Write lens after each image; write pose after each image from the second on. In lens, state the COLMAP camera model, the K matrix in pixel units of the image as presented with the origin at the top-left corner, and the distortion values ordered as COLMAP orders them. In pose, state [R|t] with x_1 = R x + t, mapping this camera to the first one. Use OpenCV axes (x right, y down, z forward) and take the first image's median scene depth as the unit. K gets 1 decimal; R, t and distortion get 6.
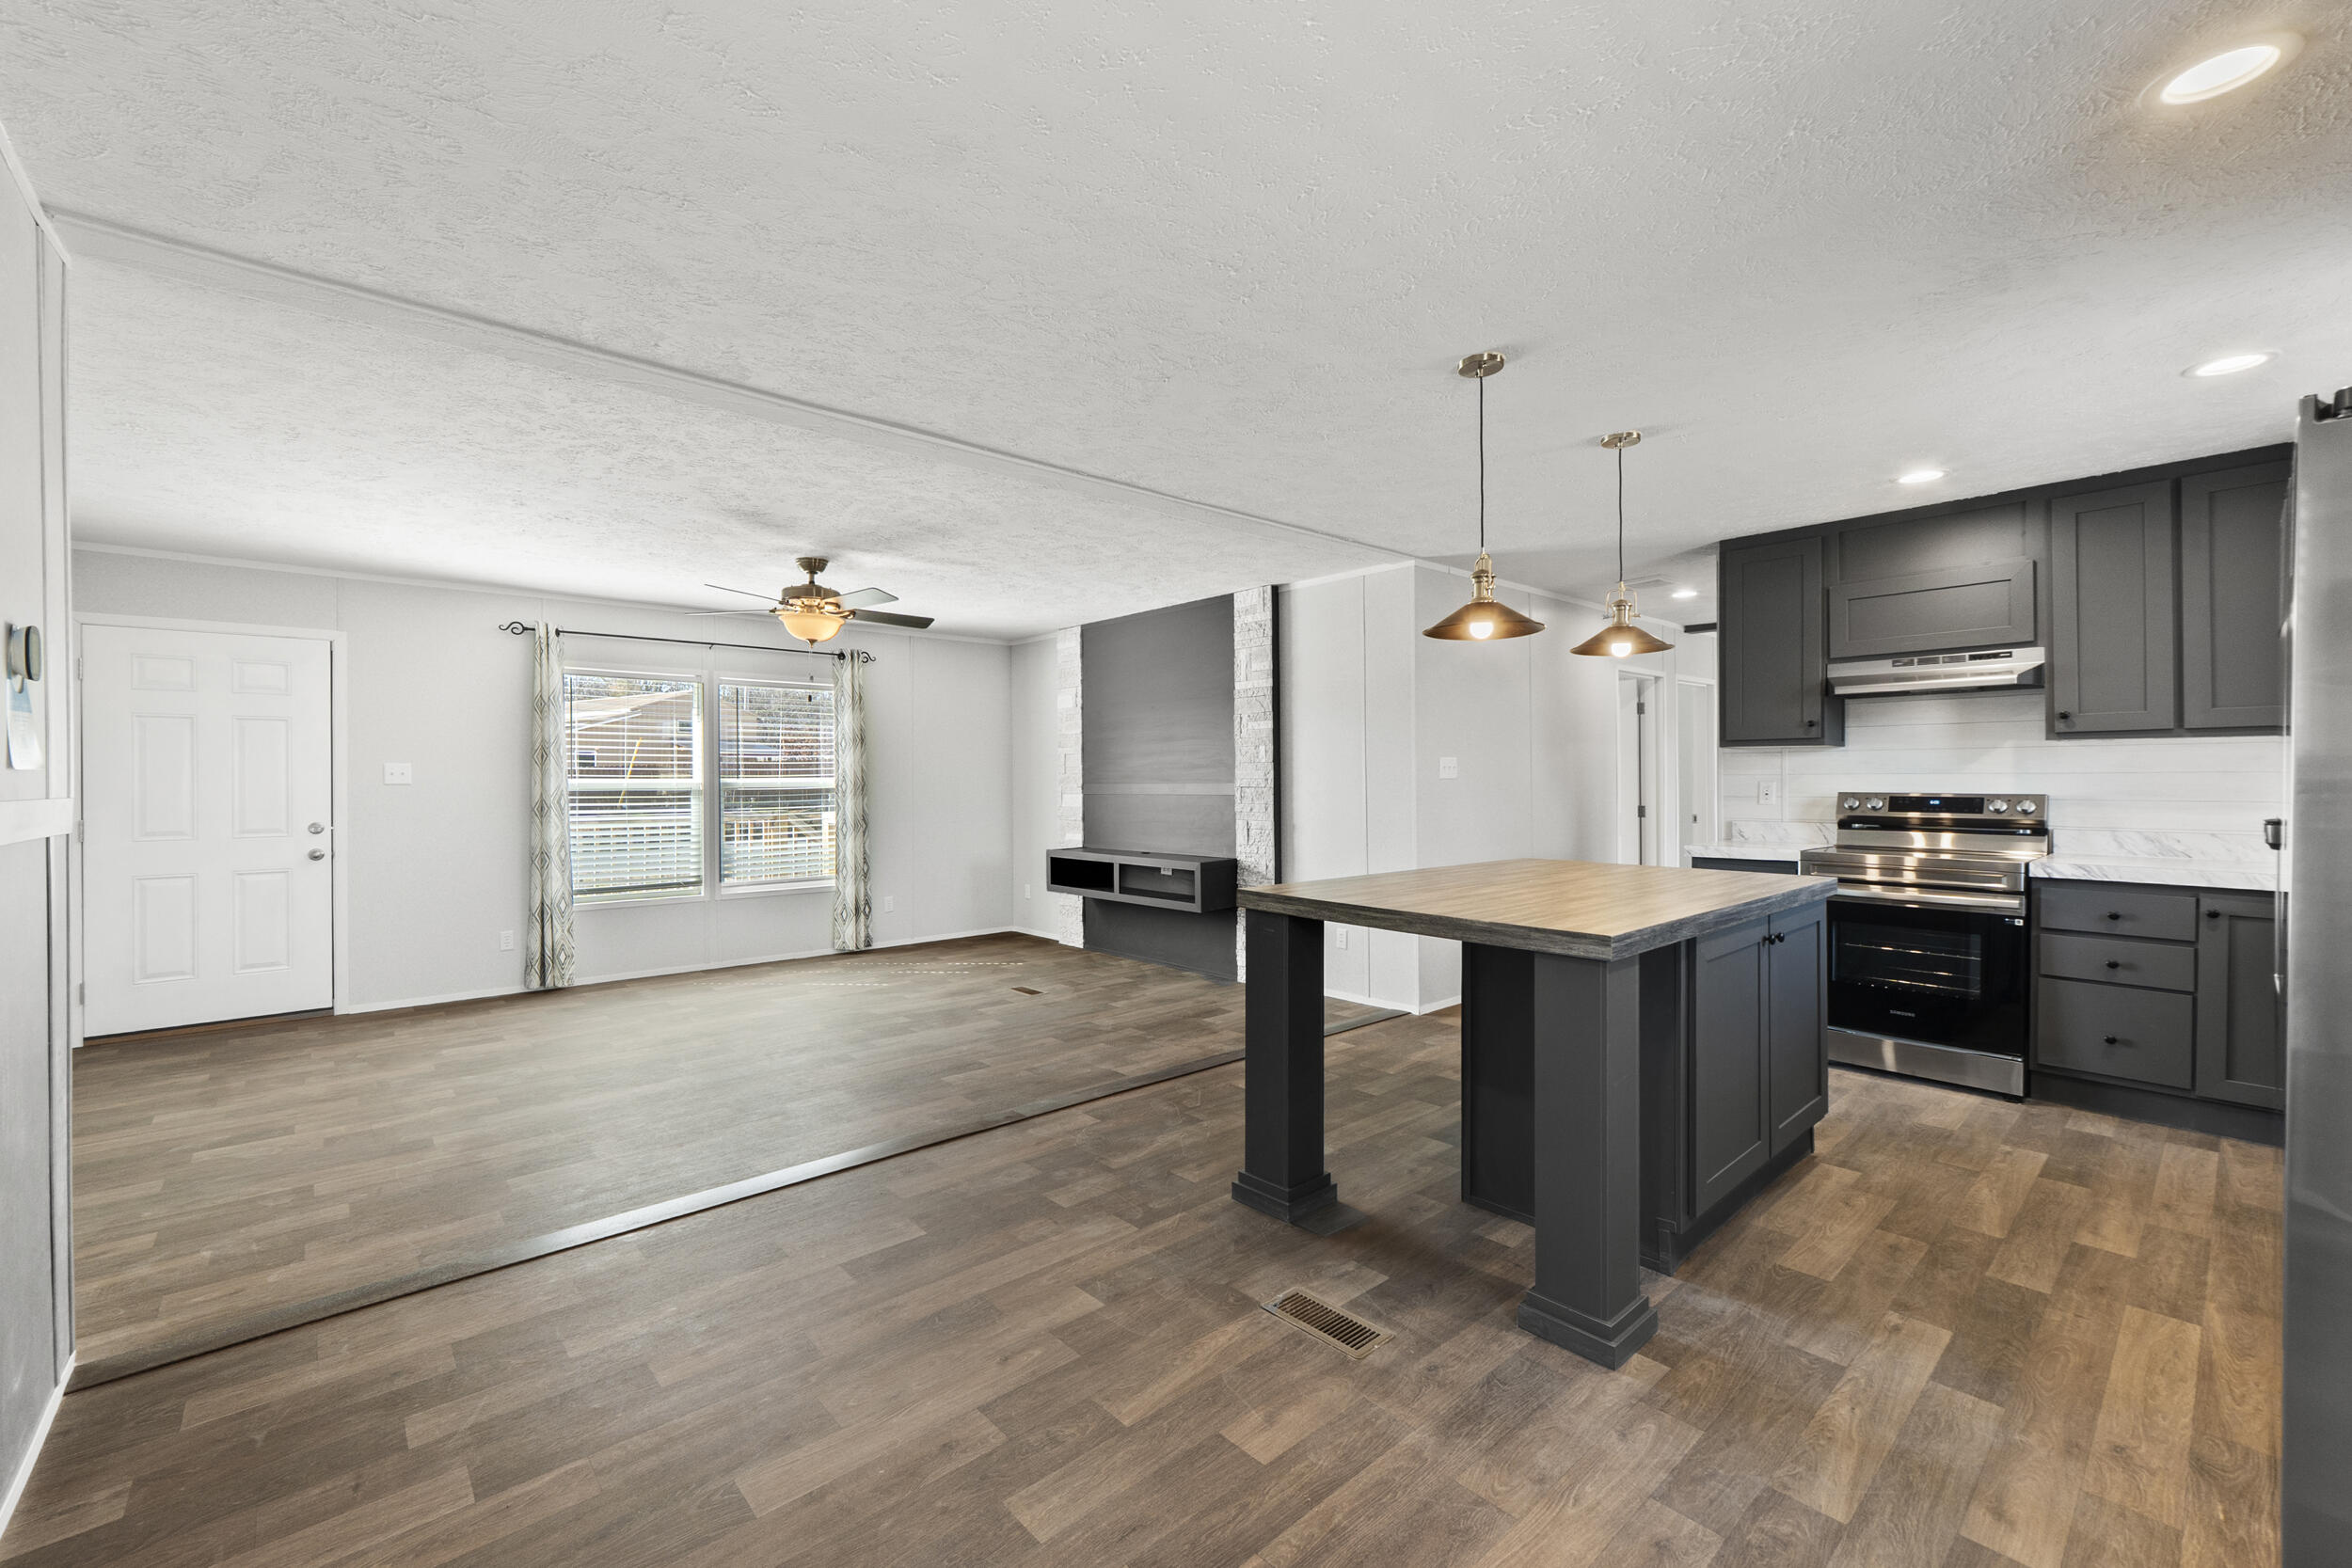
lens RADIAL K [[972.1, 0, 1171.1], [0, 972.1, 781.6], [0, 0, 1]] dist [-0.000096, -0.000041]
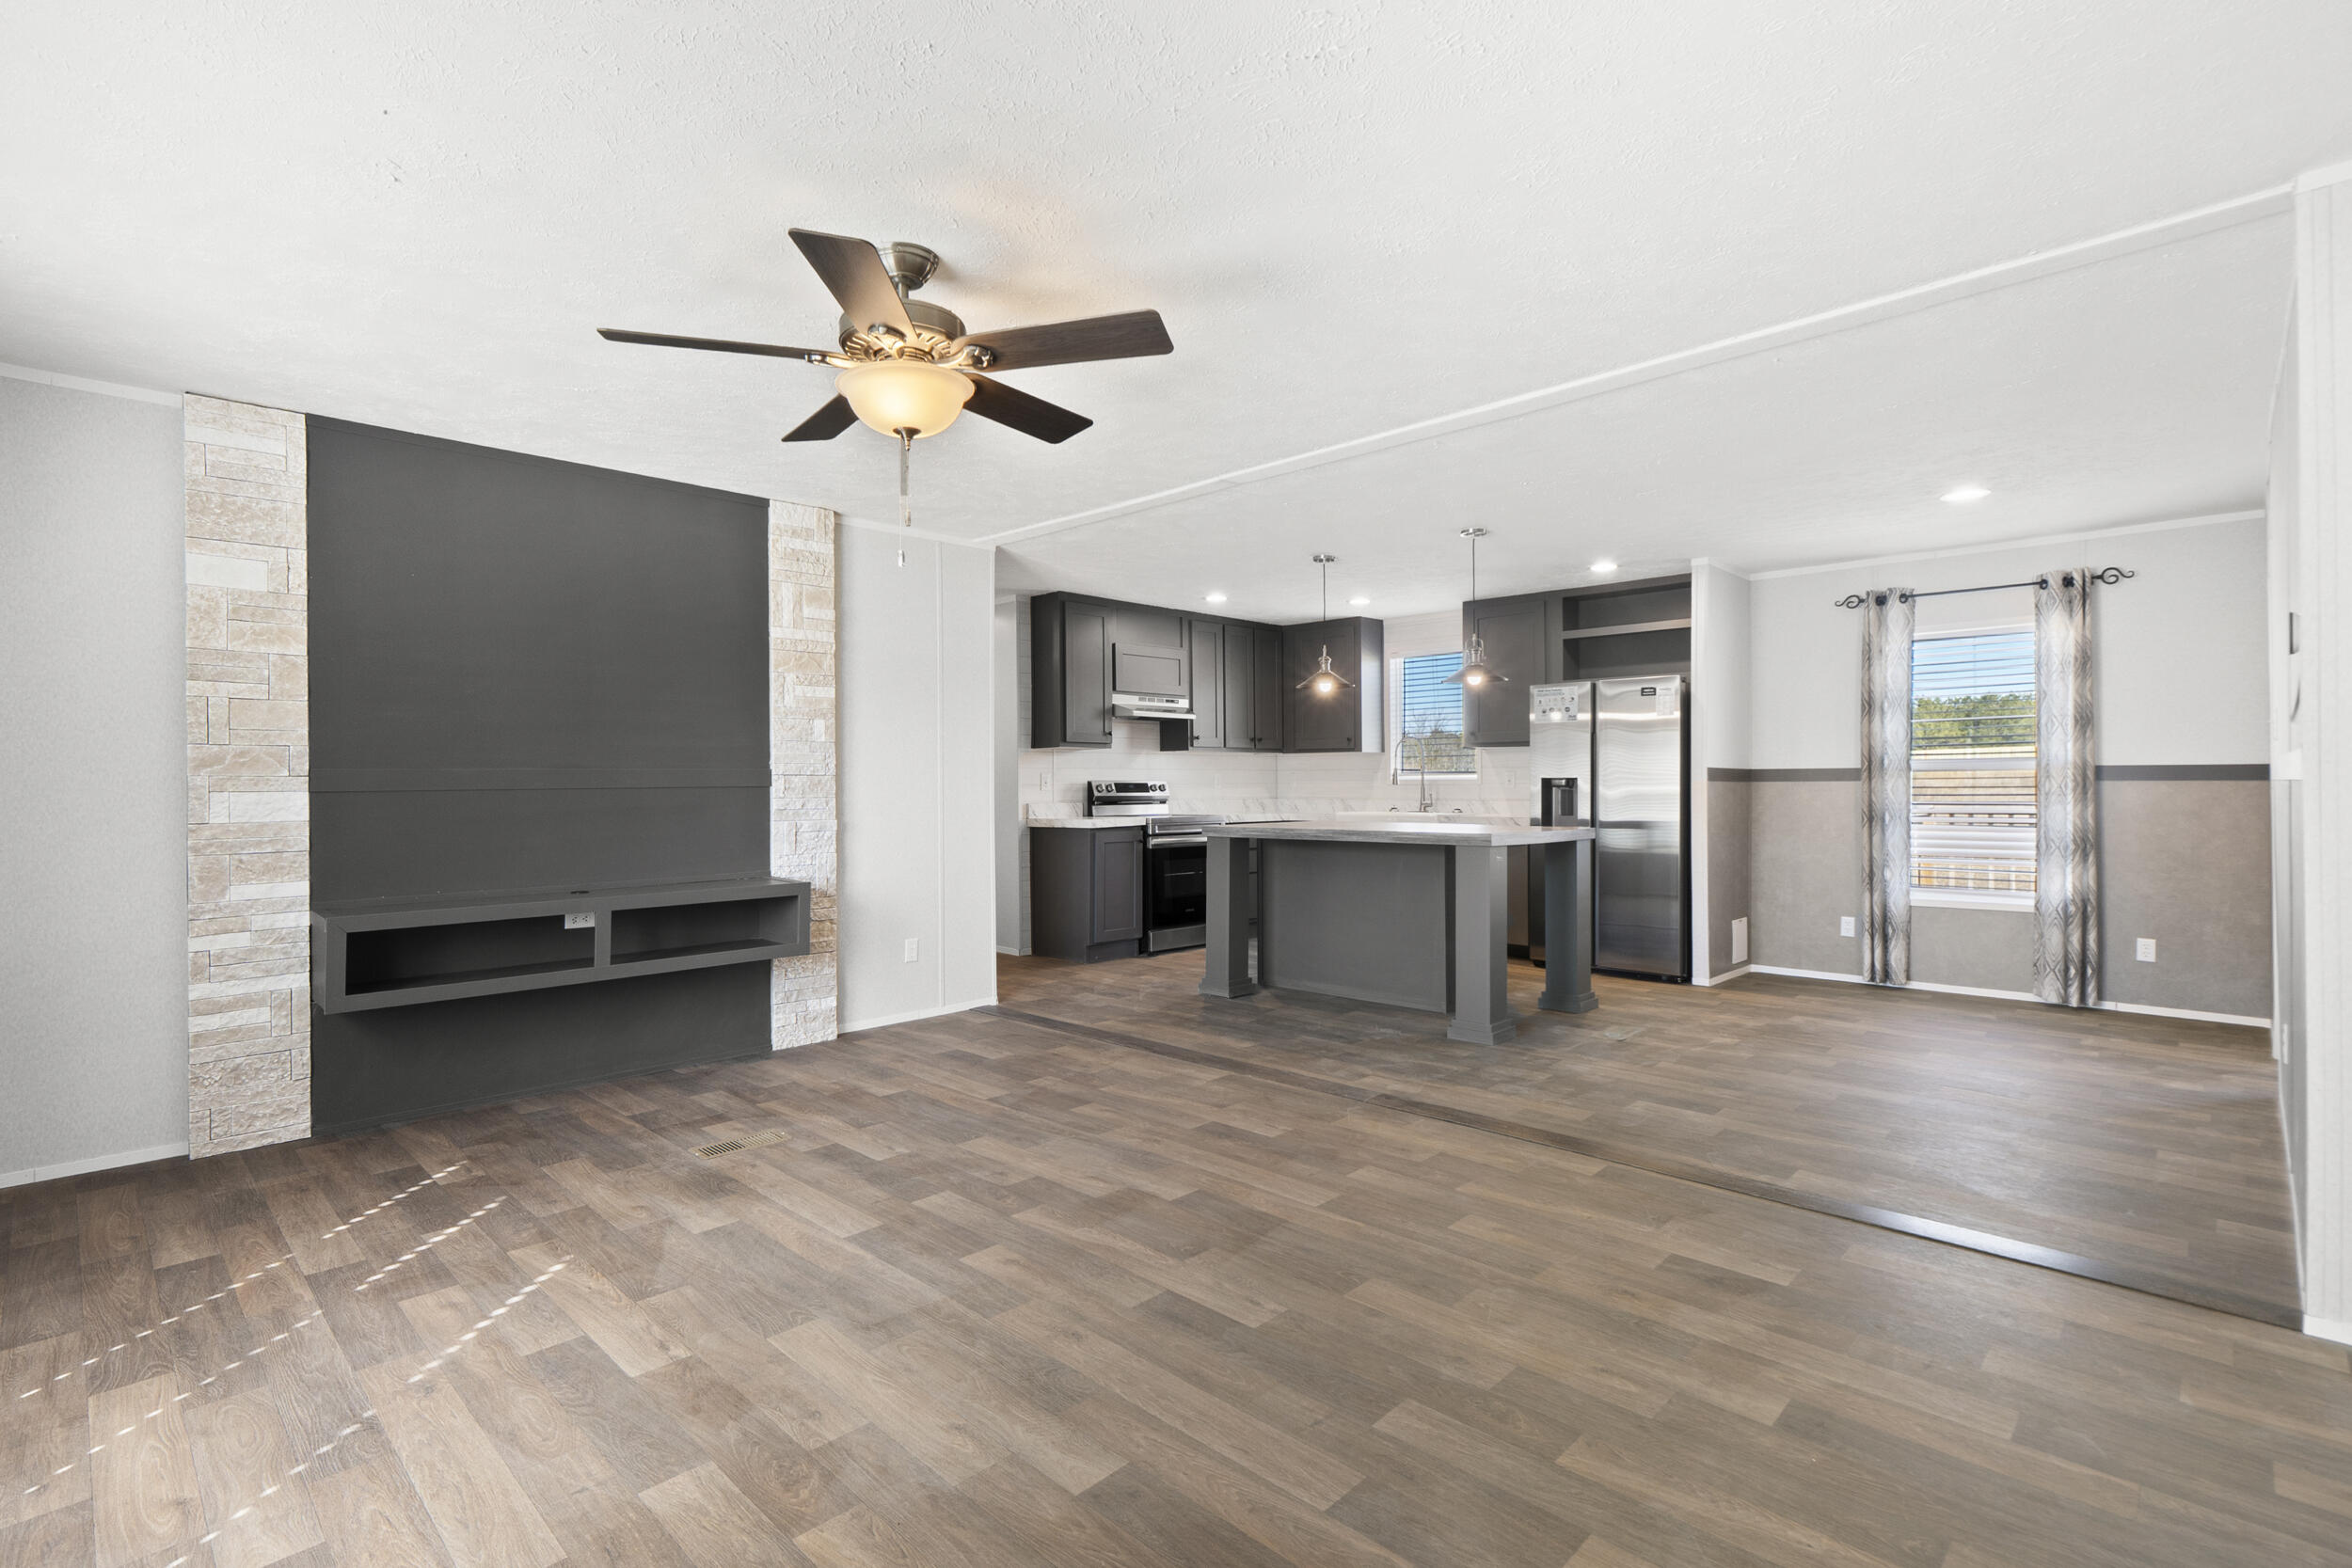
lens RADIAL K [[1084.8, 0, 1176.8], [0, 1084.8, 774.4], [0, 0, 1]] dist [-0.003673, -0.000882]
pose [[-0.071006, 0.012159, 0.997402, -0.772259], [0.008060, 0.999900, -0.011616, 0.017515], [-0.997443, 0.007214, -0.071097, 0.797999]]
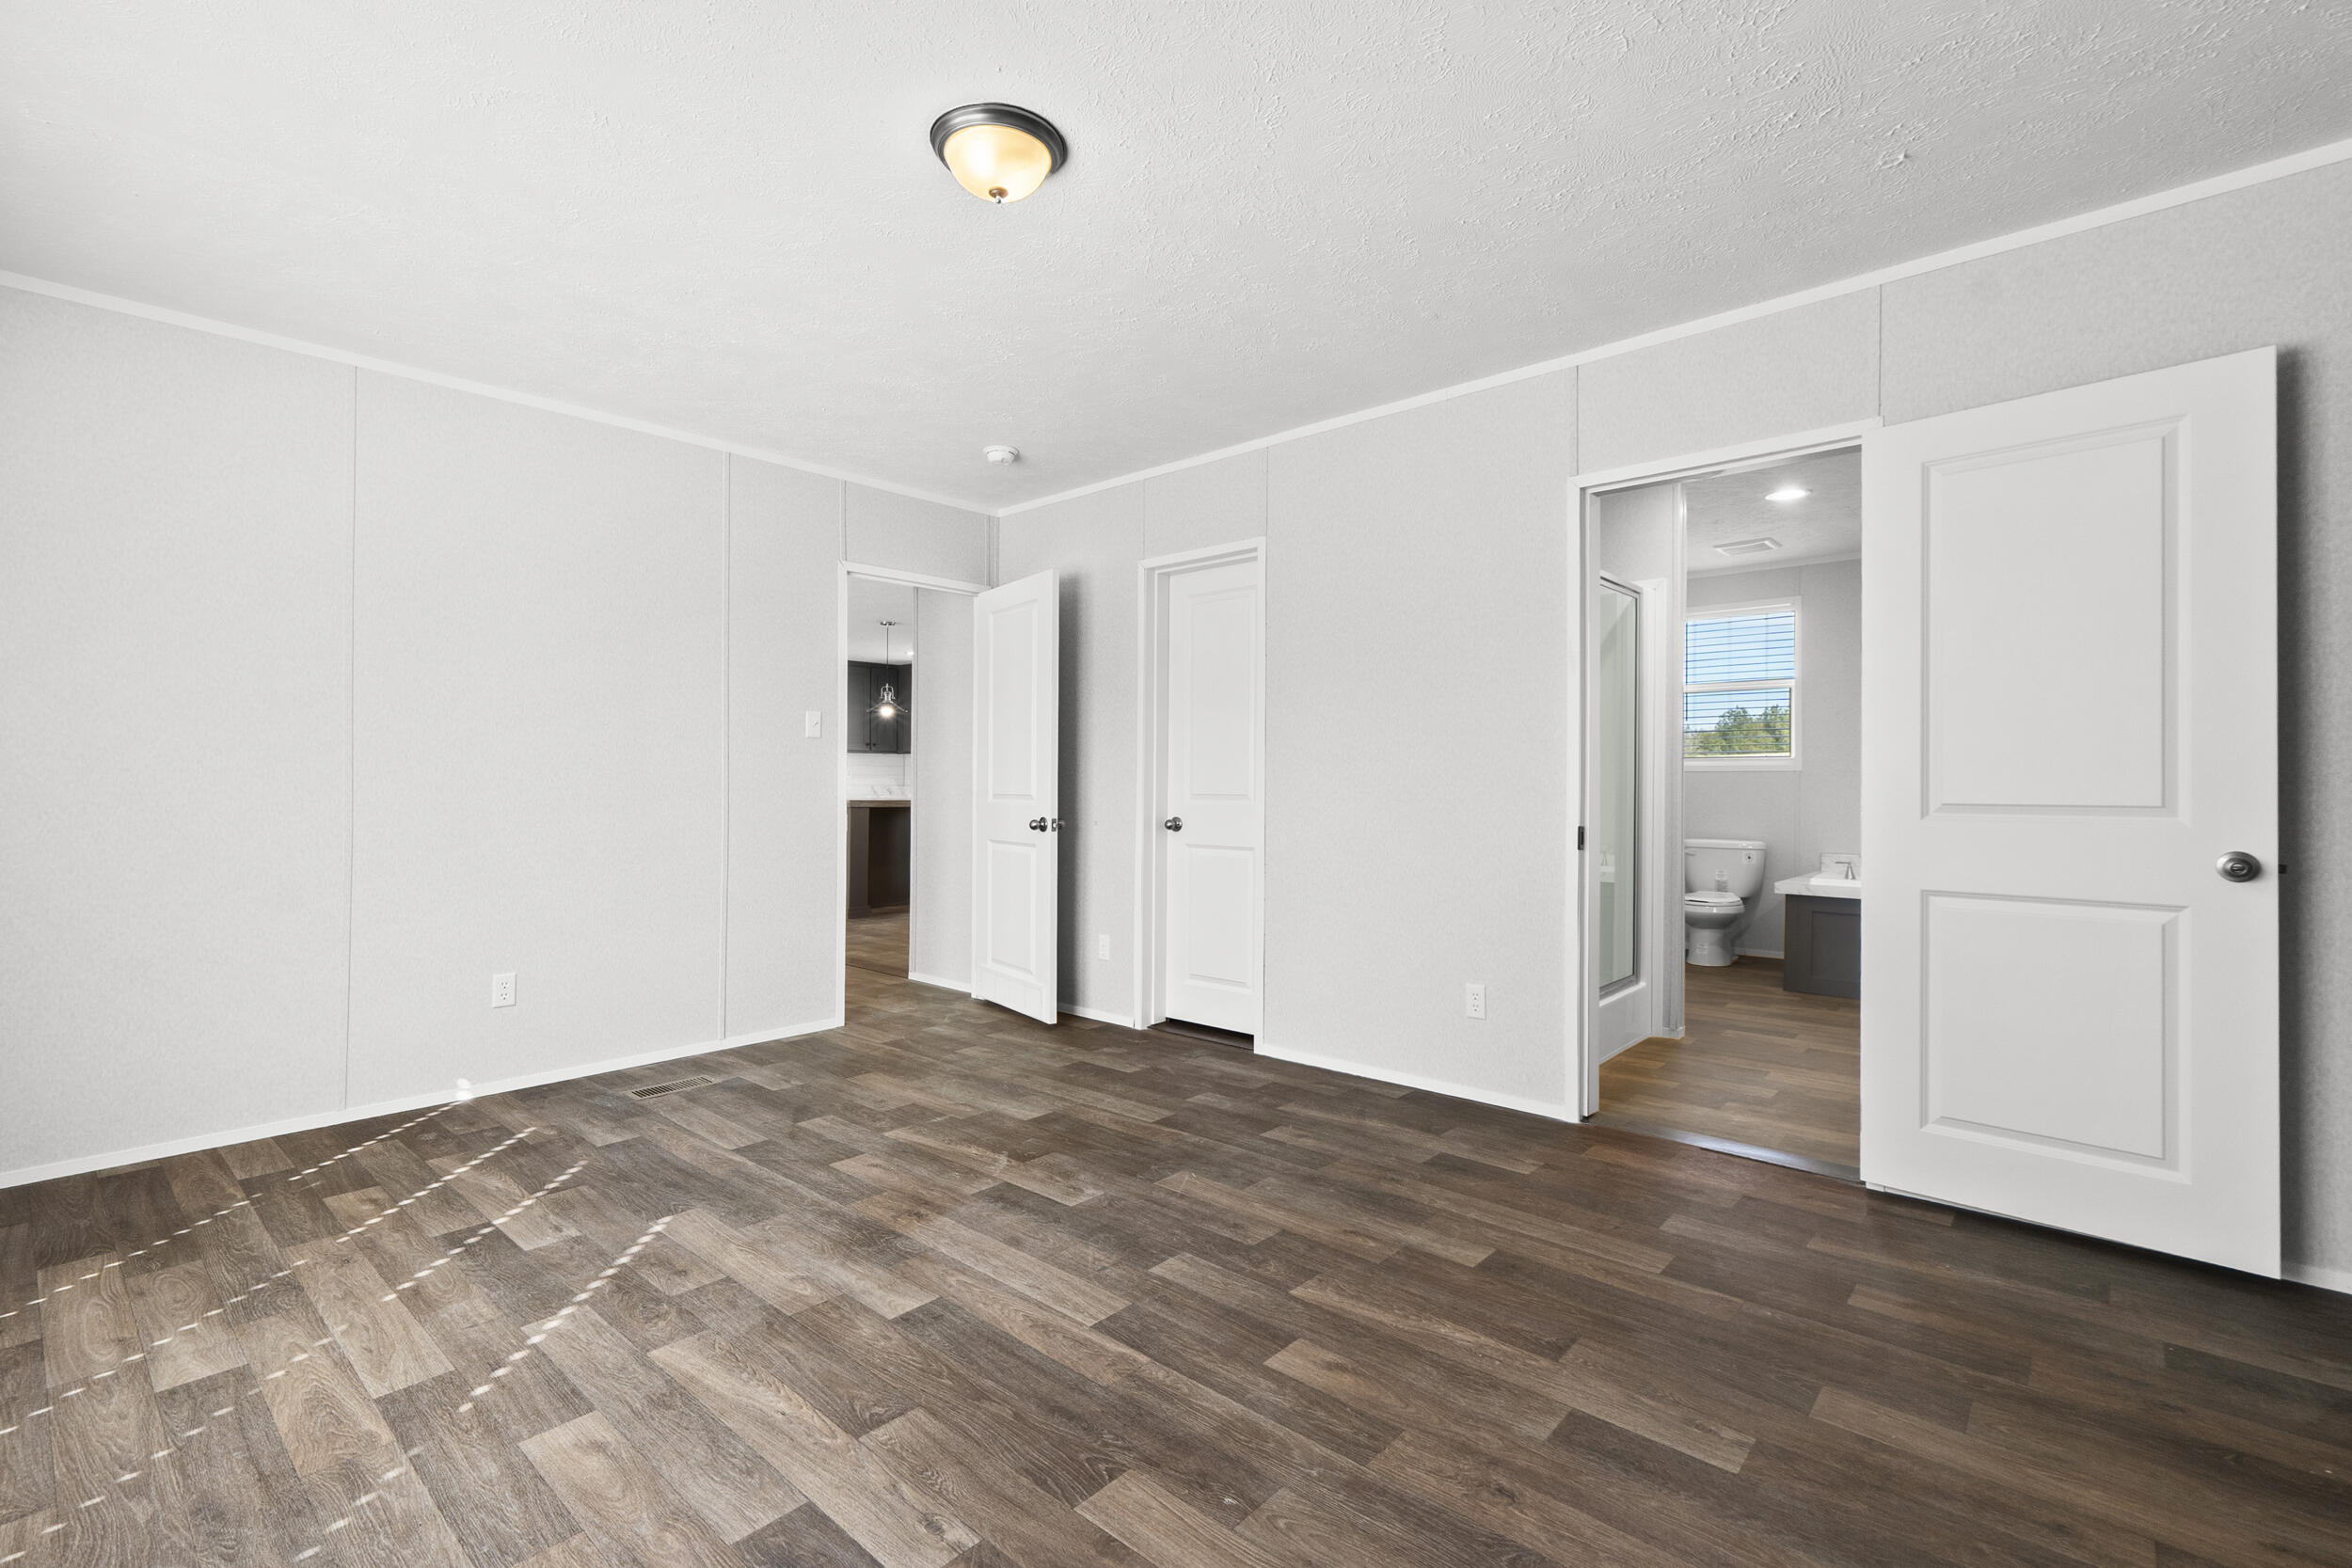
lens RADIAL K [[1042.9, 0, 1173.7], [0, 1042.9, 779.0], [0, 0, 1]] dist [-0.000456, -0.001145]
pose [[-0.114404, 0.012204, 0.993359, -0.831911], [0.001810, 0.999925, -0.012076, 0.036008], [-0.993433, 0.000416, -0.114418, 0.750226]]
